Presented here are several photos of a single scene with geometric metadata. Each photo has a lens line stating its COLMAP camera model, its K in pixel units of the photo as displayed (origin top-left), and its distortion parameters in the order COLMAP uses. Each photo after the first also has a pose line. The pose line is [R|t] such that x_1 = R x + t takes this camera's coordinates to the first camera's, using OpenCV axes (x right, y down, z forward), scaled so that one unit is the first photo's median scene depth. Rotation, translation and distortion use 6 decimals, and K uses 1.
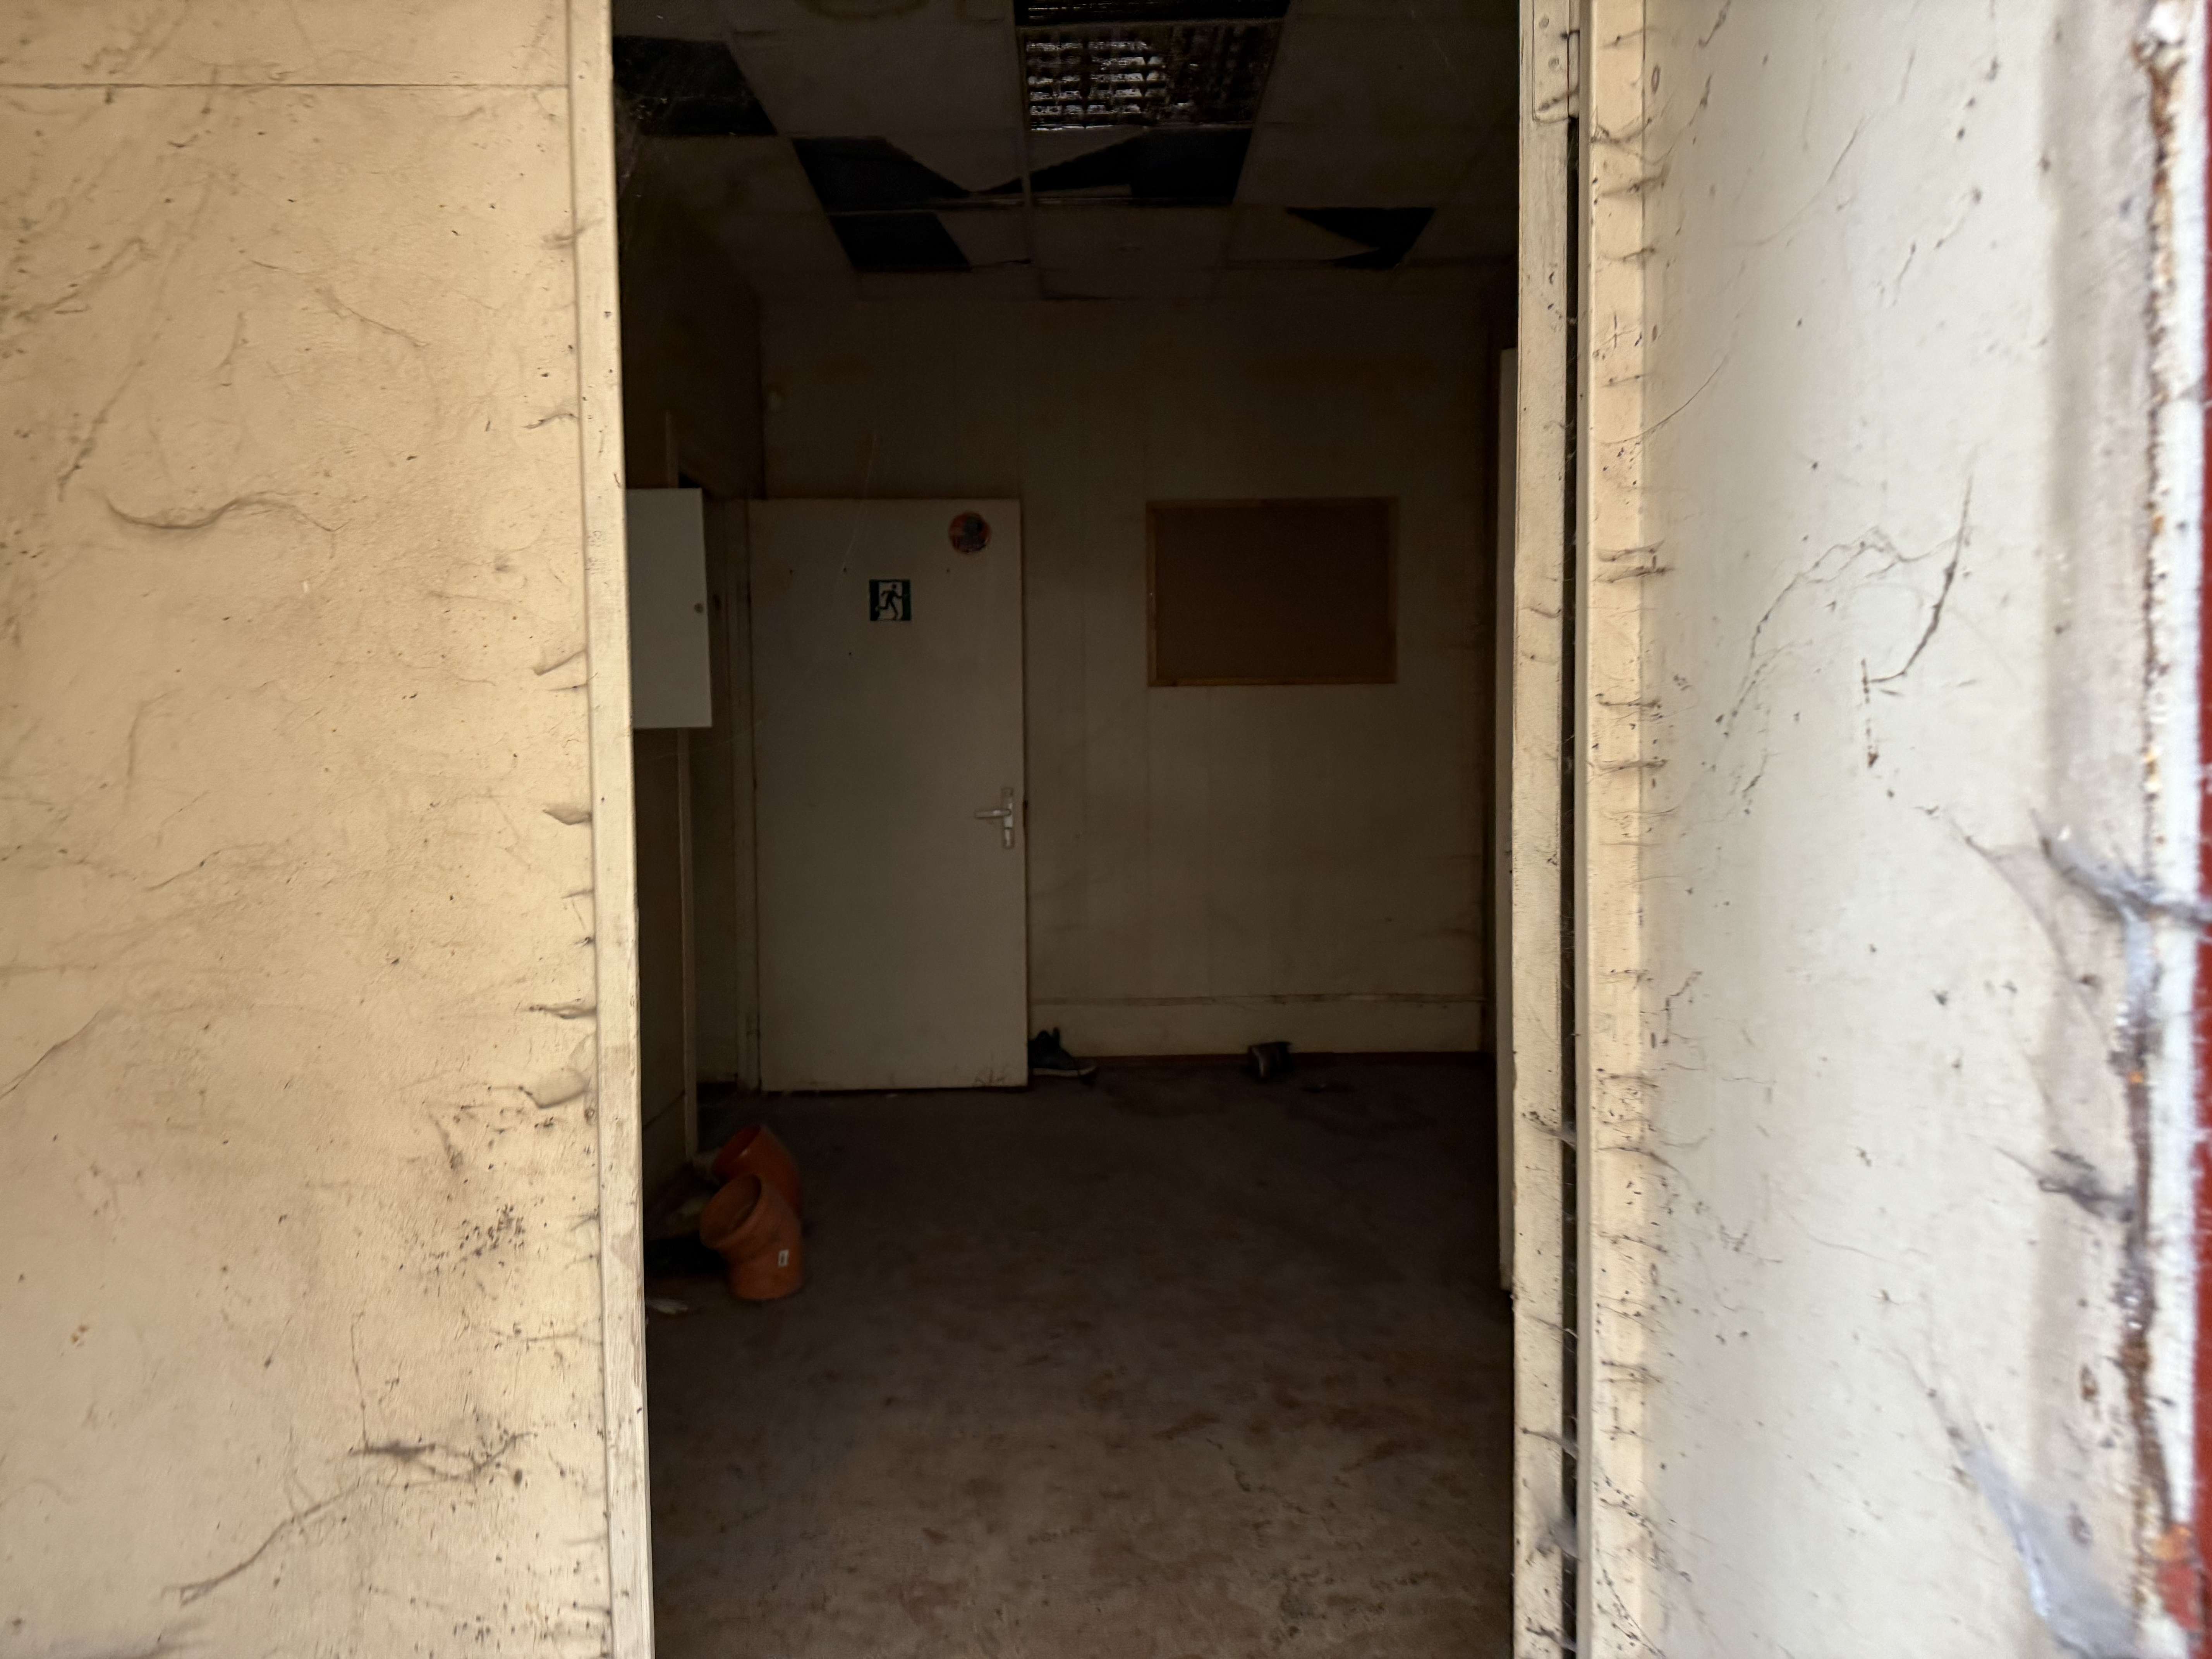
lens RADIAL K [[1609.2, 0, 1106.0], [0, 1609.2, 829.5], [0, 0, 1]] dist [0.099115, -0.128576]
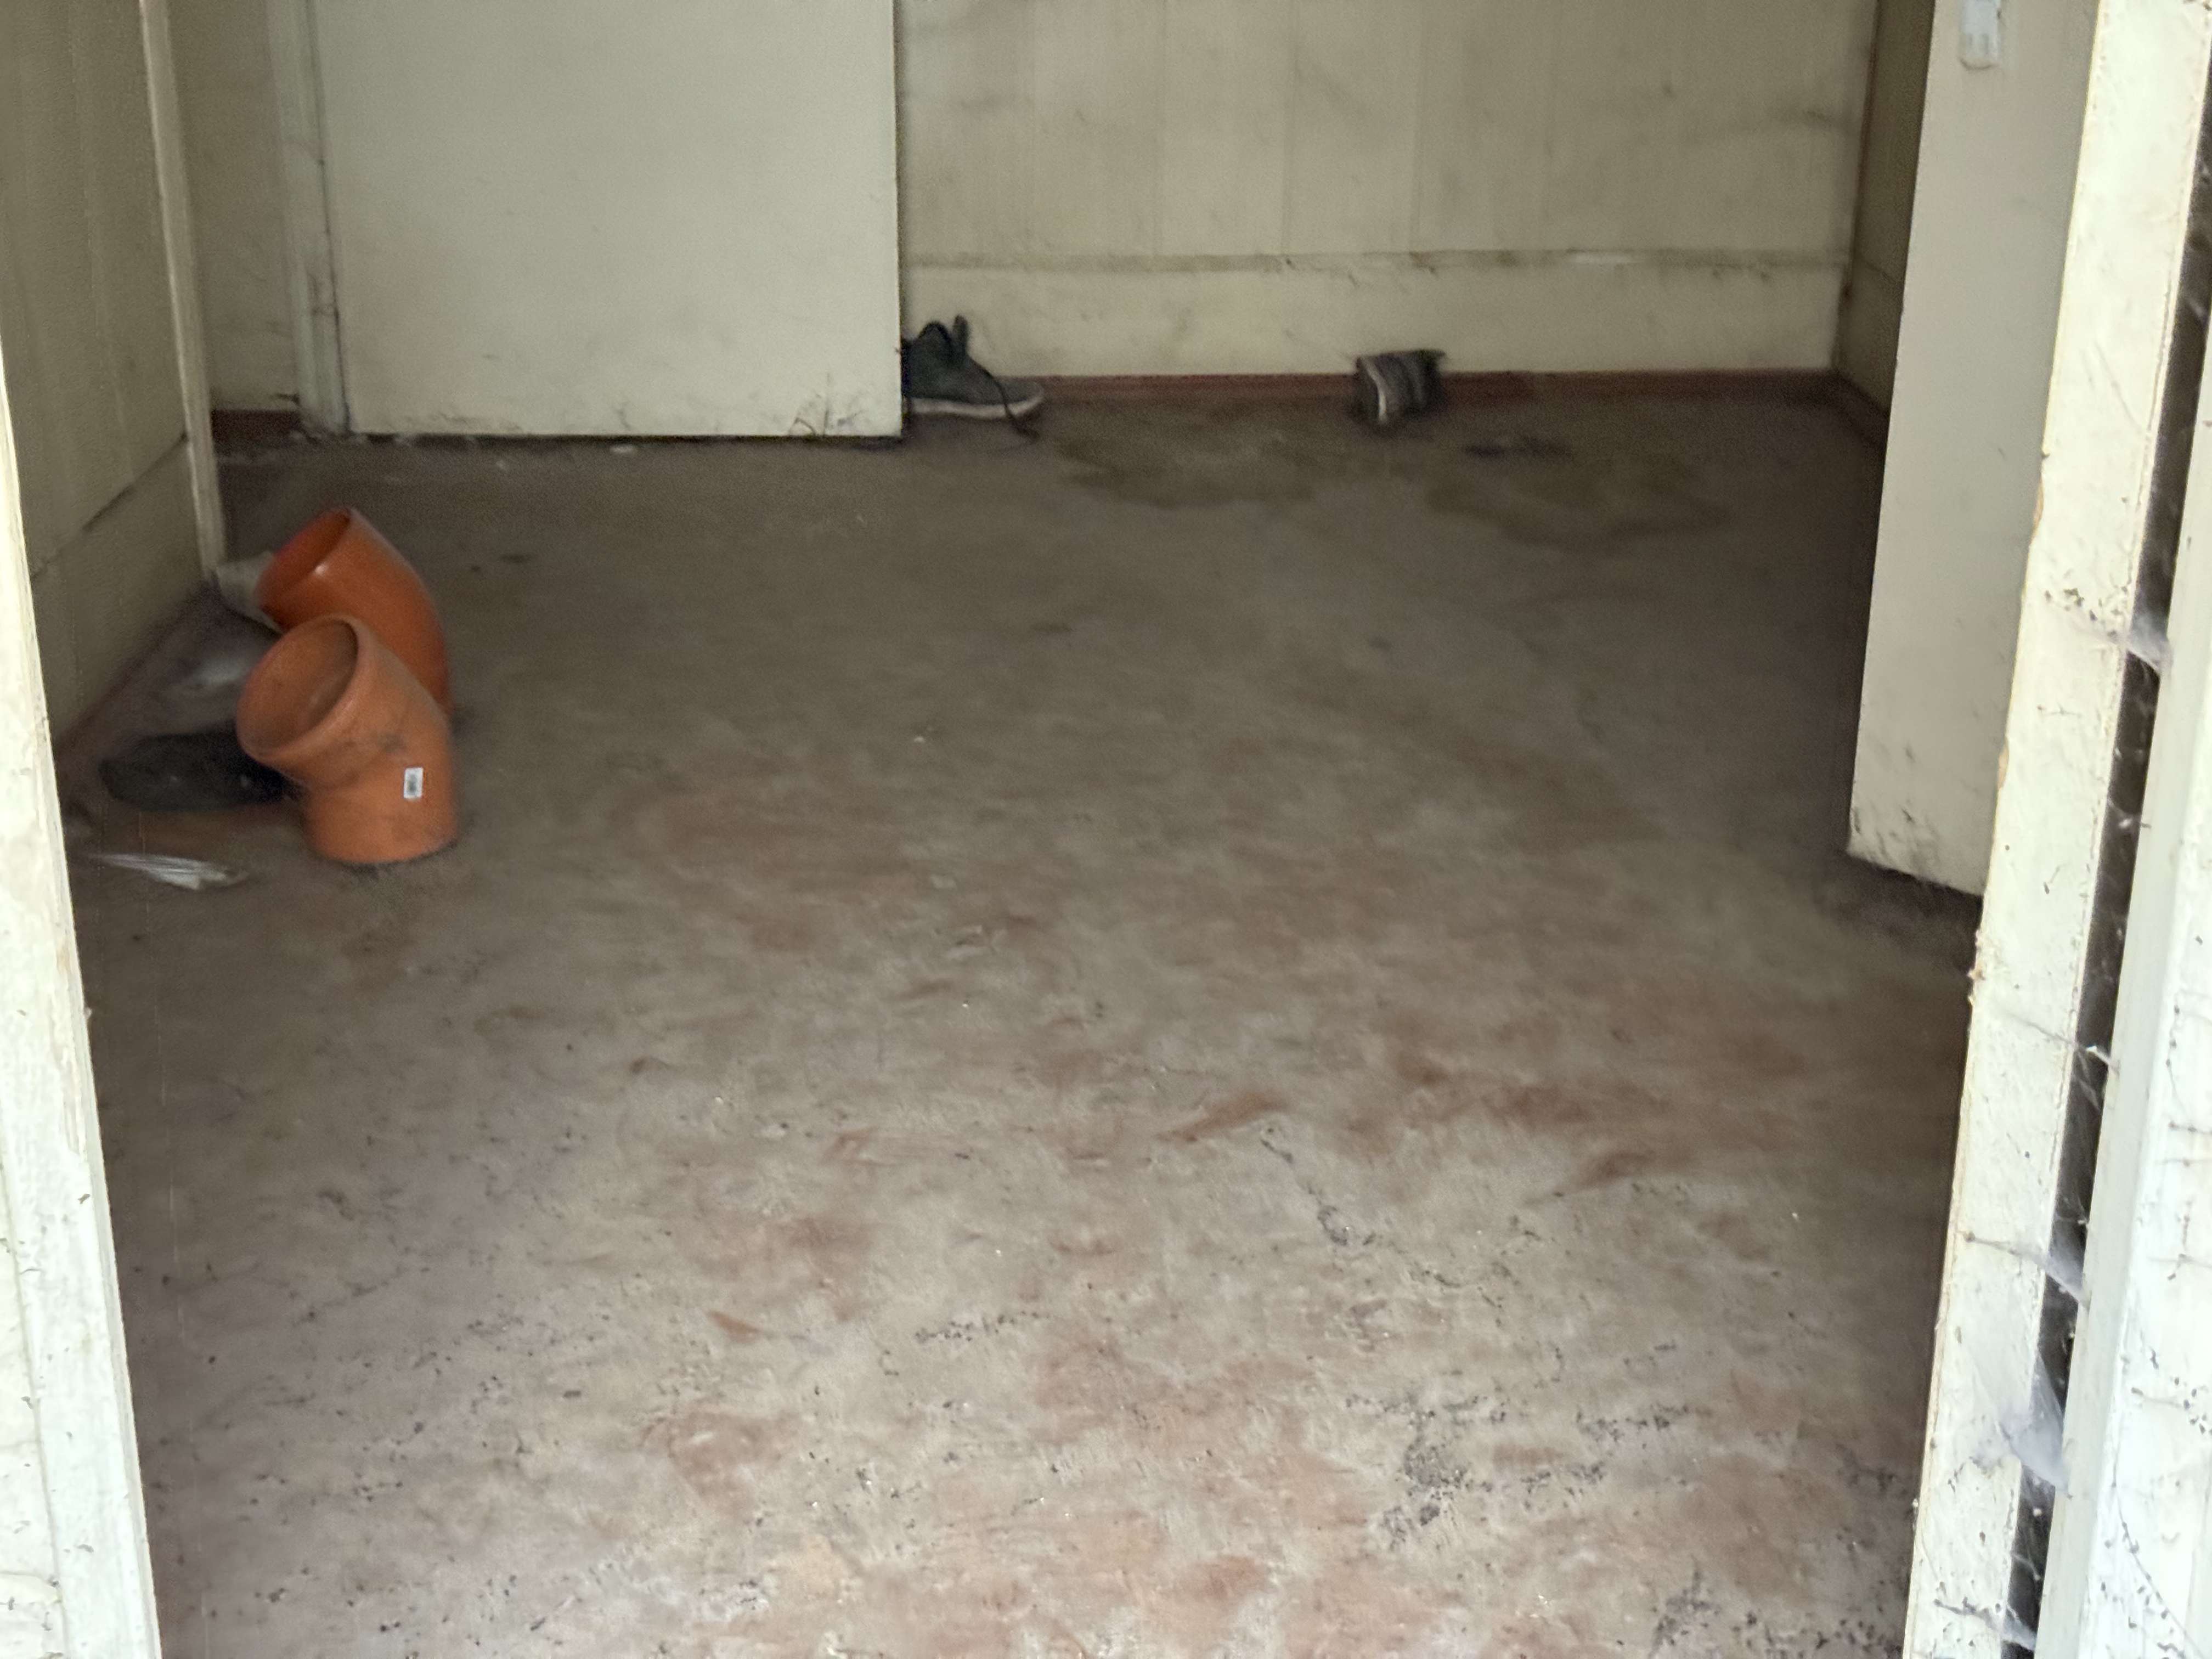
lens RADIAL K [[3037.2, 0, 1106.0], [0, 3037.2, 829.5], [0, 0, 1]] dist [0.240133, -0.545480]
pose [[0.999666, 0.010845, 0.023455, -0.011731], [-0.017352, 0.954314, 0.298302, -0.006577], [-0.019148, -0.298610, 0.954183, 0.118593]]
